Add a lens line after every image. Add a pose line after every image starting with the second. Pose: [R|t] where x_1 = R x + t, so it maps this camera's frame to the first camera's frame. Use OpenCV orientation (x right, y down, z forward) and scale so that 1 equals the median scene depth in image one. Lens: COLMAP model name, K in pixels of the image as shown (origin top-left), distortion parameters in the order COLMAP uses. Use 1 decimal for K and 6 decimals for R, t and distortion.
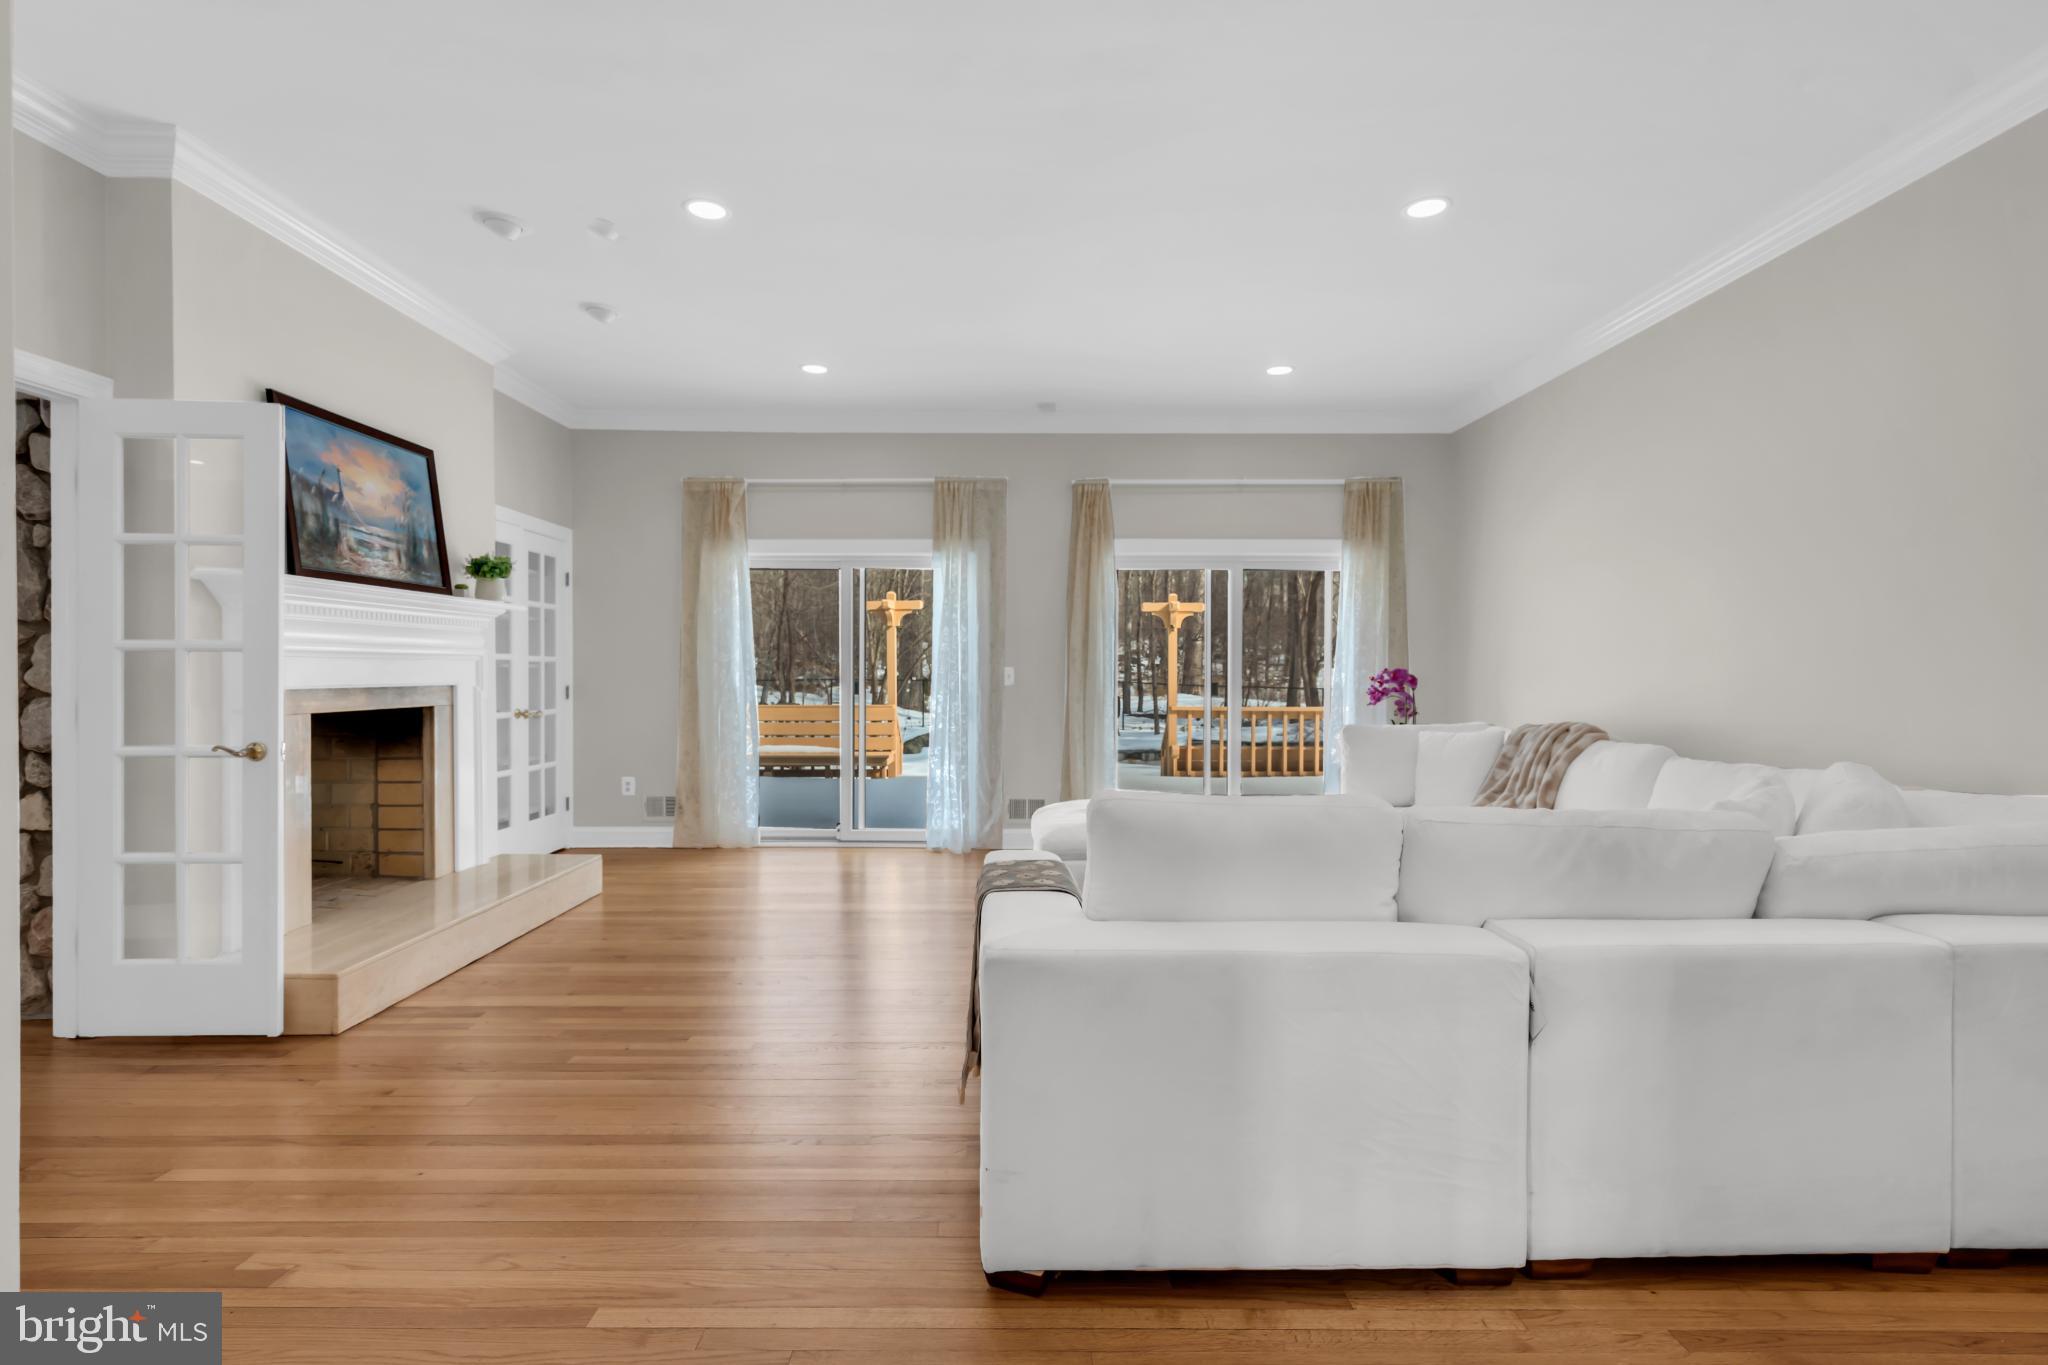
lens RADIAL K [[968.6, 0, 1018.1], [0, 968.6, 681.5], [0, 0, 1]] dist [-0.002124, -0.000425]
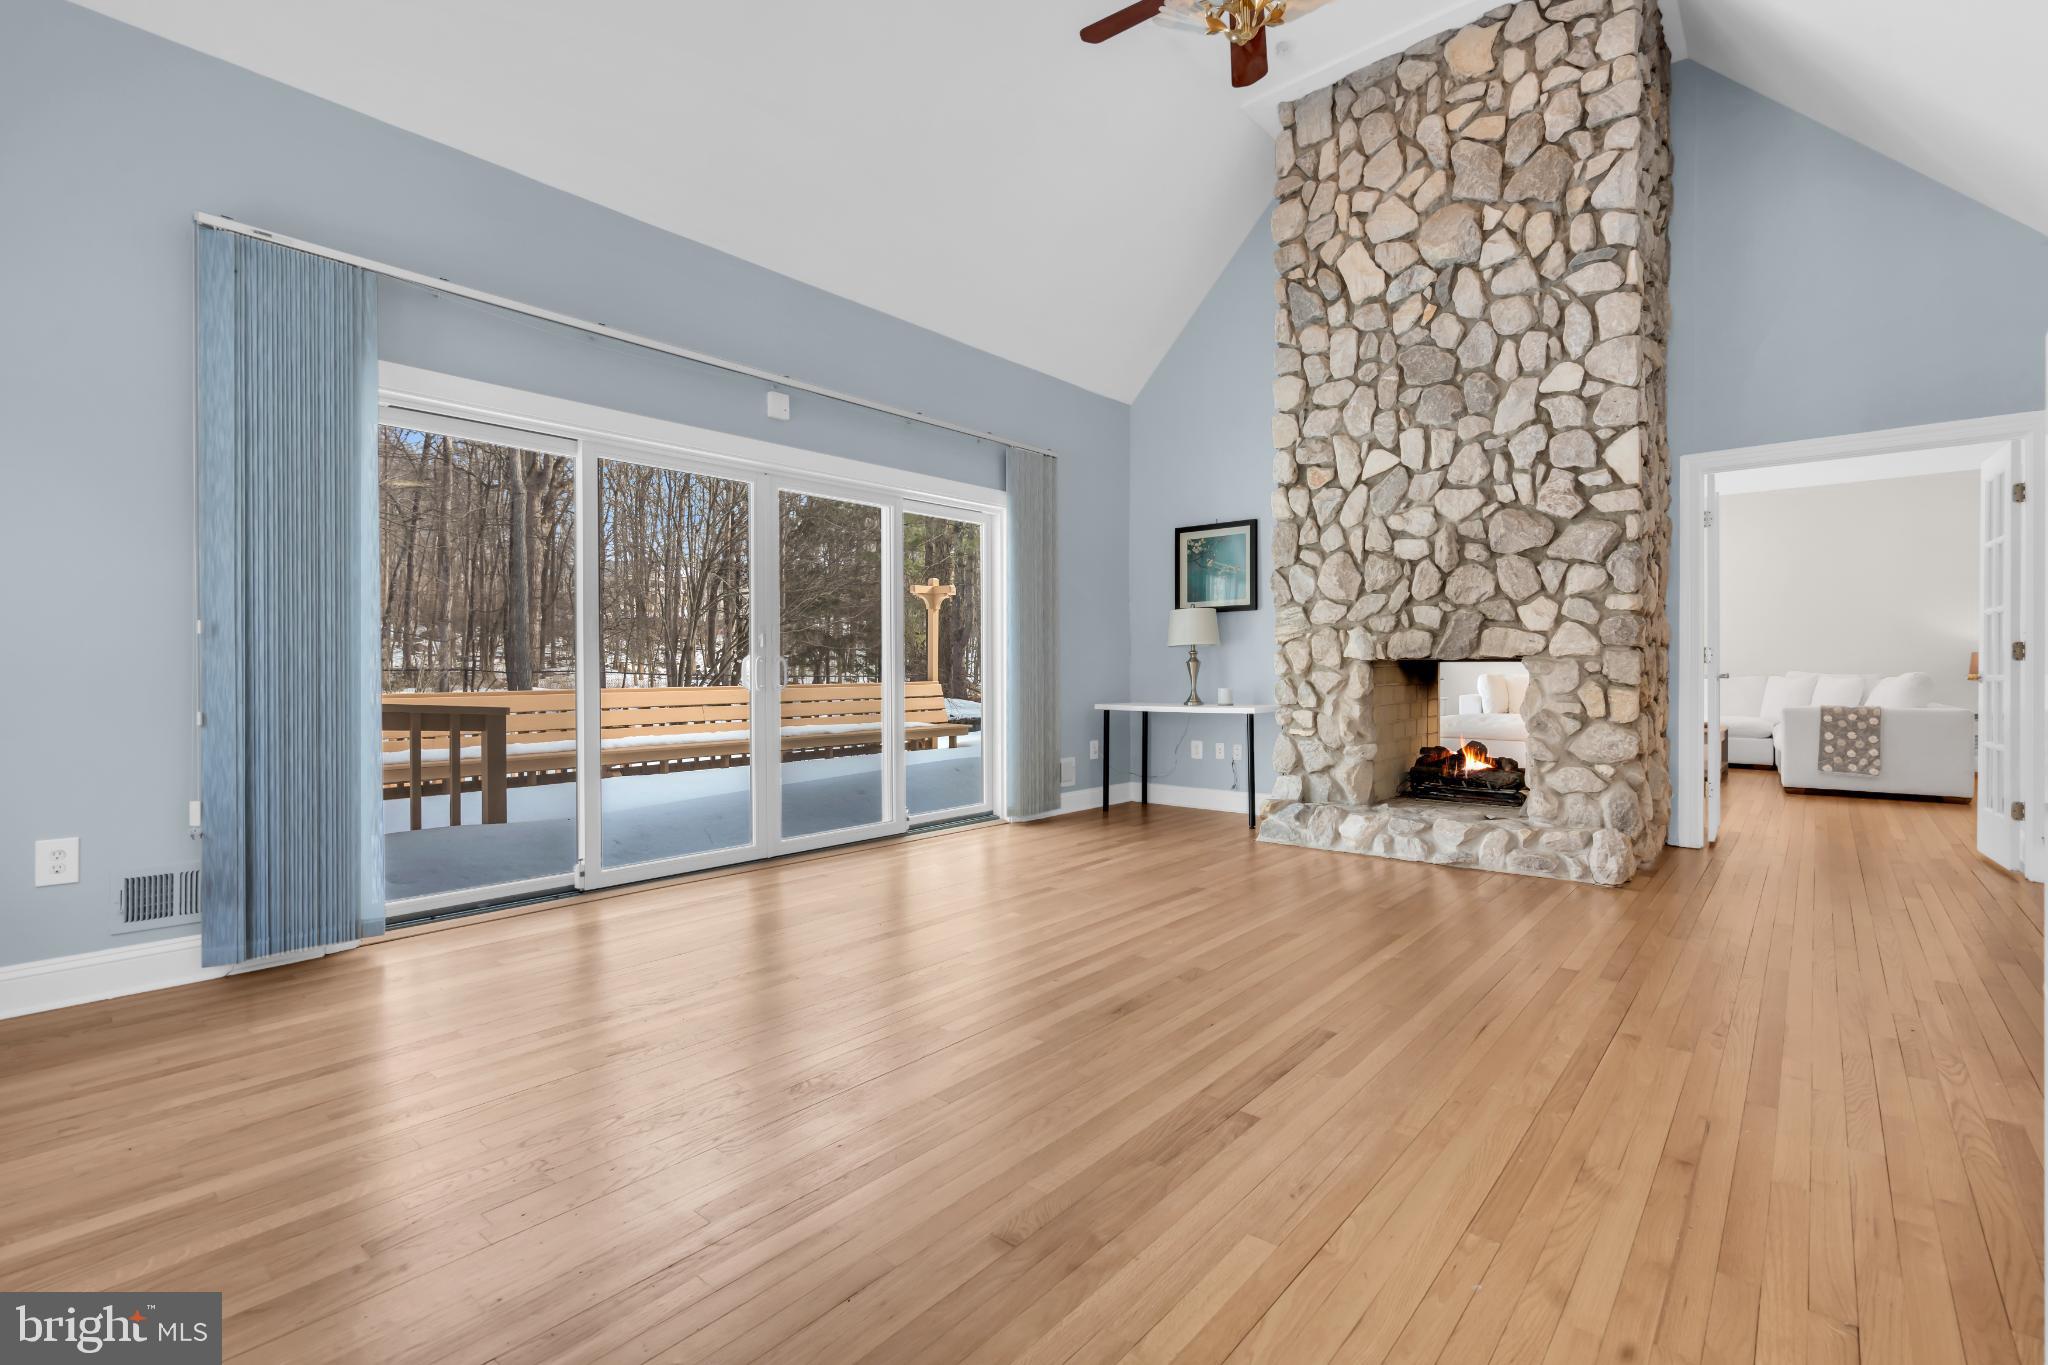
lens RADIAL K [[924.3, 0, 1001.9], [0, 924.3, 674.6], [0, 0, 1]] dist [-0.003407, 0.001118]
pose [[0.625115, -0.012850, 0.780427, -1.559889], [0.011630, 0.999907, 0.007148, 0.020086], [-0.780446, 0.004608, 0.625206, 0.511859]]
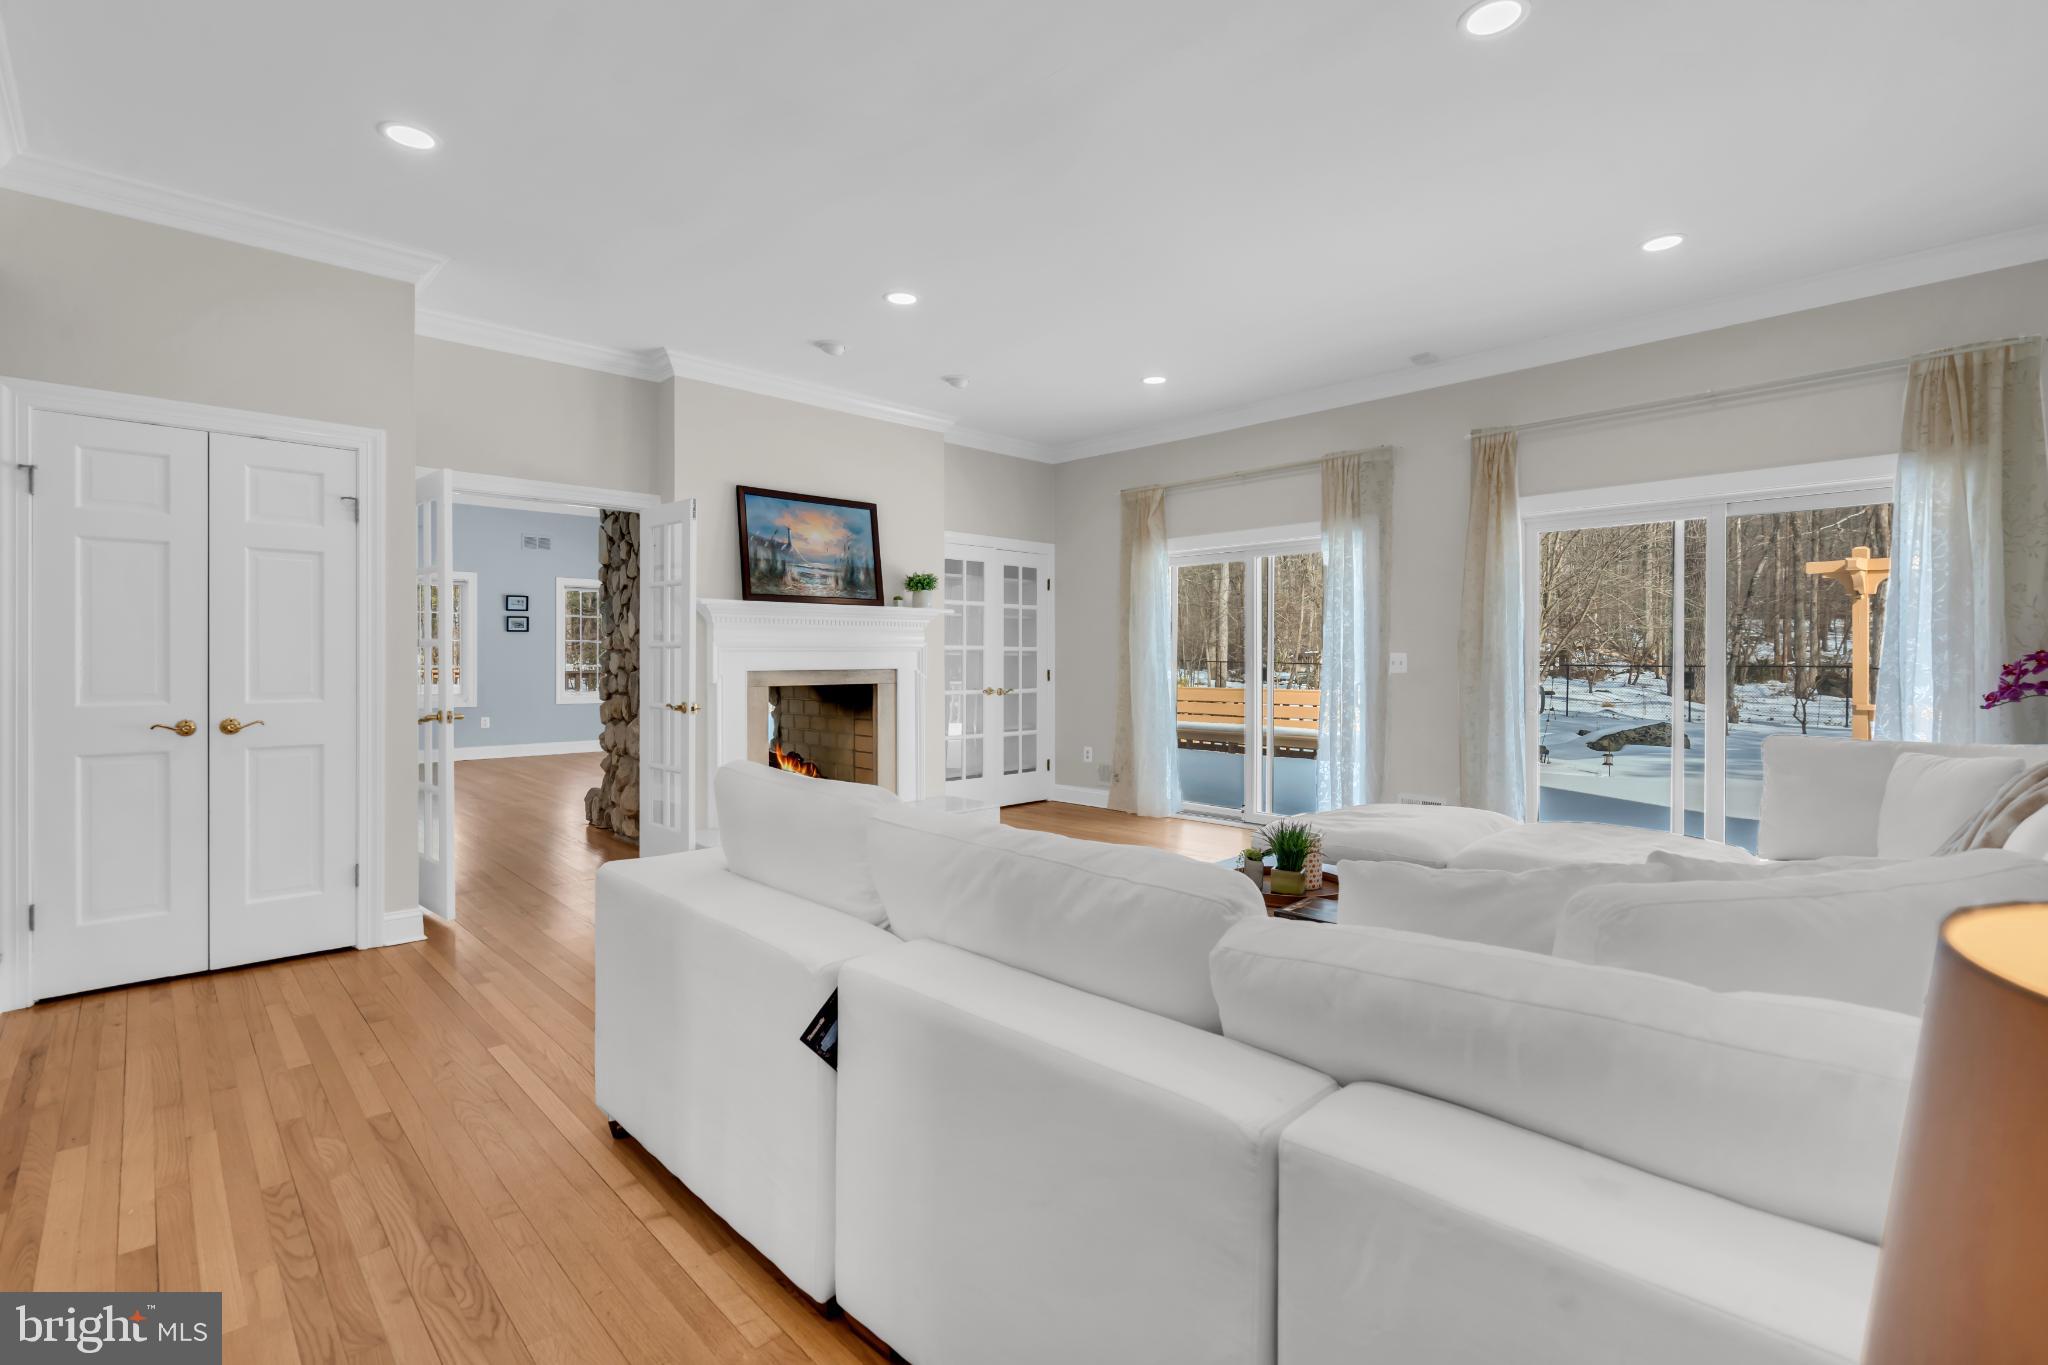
lens RADIAL K [[924.3, 0, 1021.5], [0, 924.3, 665.2], [0, 0, 1]] dist [-0.003407, 0.001118]
pose [[0.694856, 0.003613, -0.719140, 0.394321], [-0.004585, 0.999989, 0.000594, -0.002507], [0.719134, 0.002885, 0.694865, 0.158331]]
